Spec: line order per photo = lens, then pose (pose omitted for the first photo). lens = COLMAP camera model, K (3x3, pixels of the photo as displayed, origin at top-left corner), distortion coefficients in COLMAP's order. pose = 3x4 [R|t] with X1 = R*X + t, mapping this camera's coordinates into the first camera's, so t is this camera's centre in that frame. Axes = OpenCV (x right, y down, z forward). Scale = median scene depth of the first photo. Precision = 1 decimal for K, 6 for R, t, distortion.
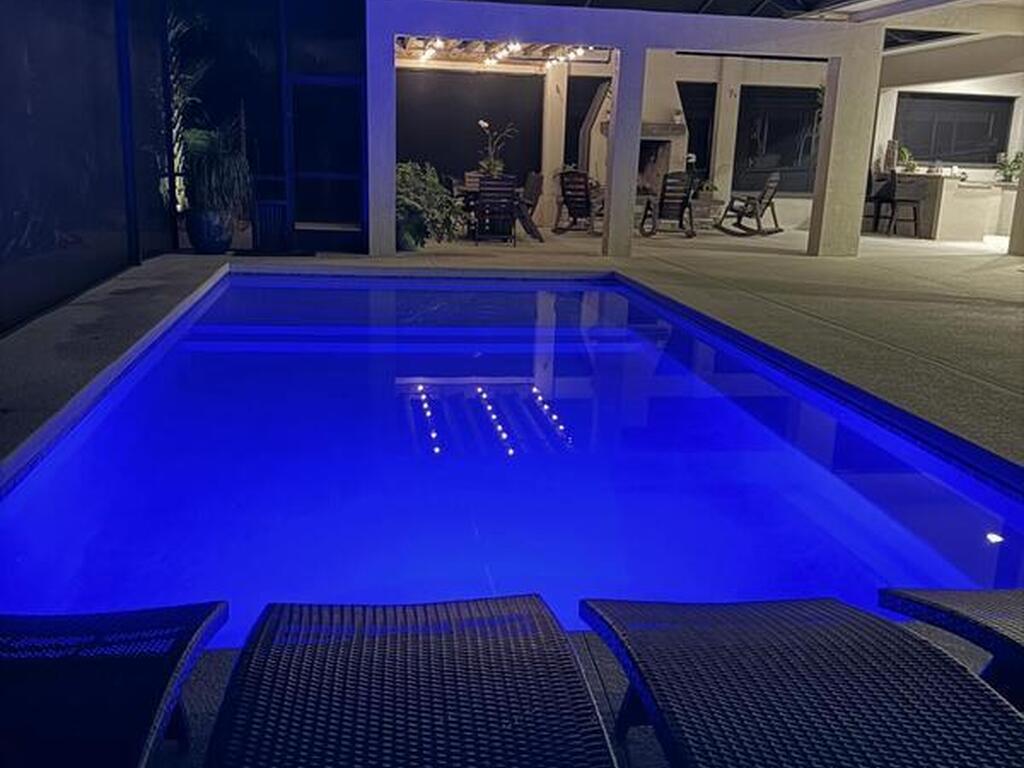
lens RADIAL K [[962.8, 0, 512.0], [0, 962.8, 384.0], [0, 0, 1]] dist [0.195847, -0.344324]
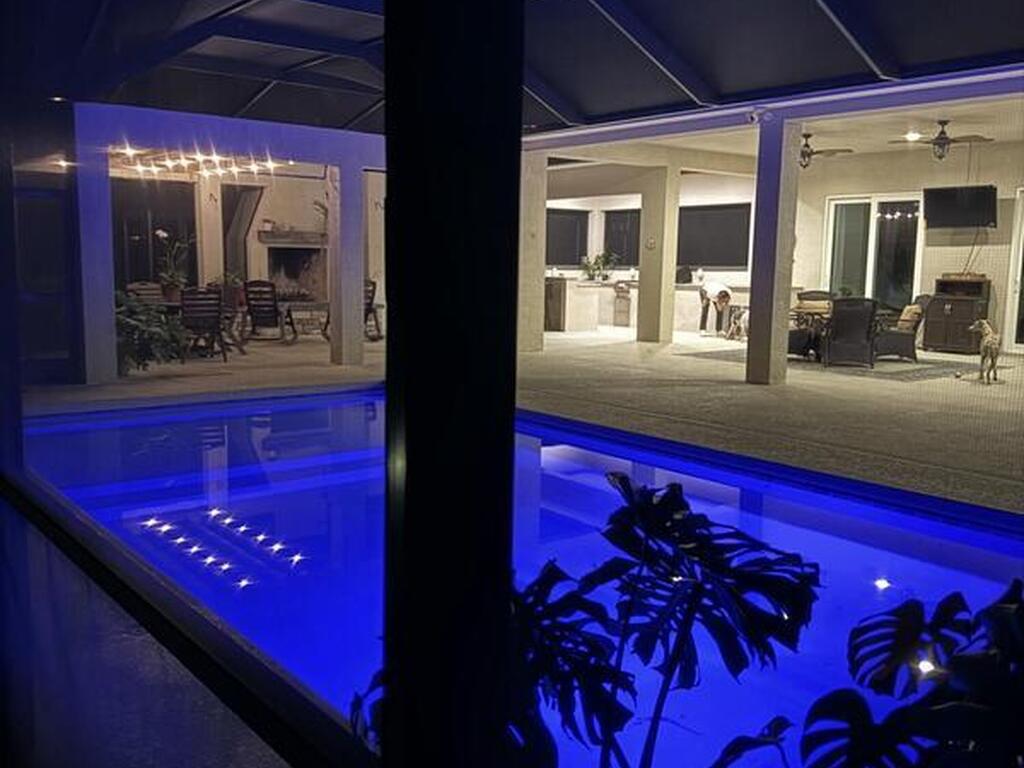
lens RADIAL K [[963.2, 0, 512.0], [0, 963.2, 384.0], [0, 0, 1]] dist [0.165450, 0.005933]
pose [[0.874201, -0.084578, 0.478141, -0.187100], [0.129211, 0.989729, -0.061168, -0.023625], [-0.468057, 0.115255, 0.876150, 0.036083]]
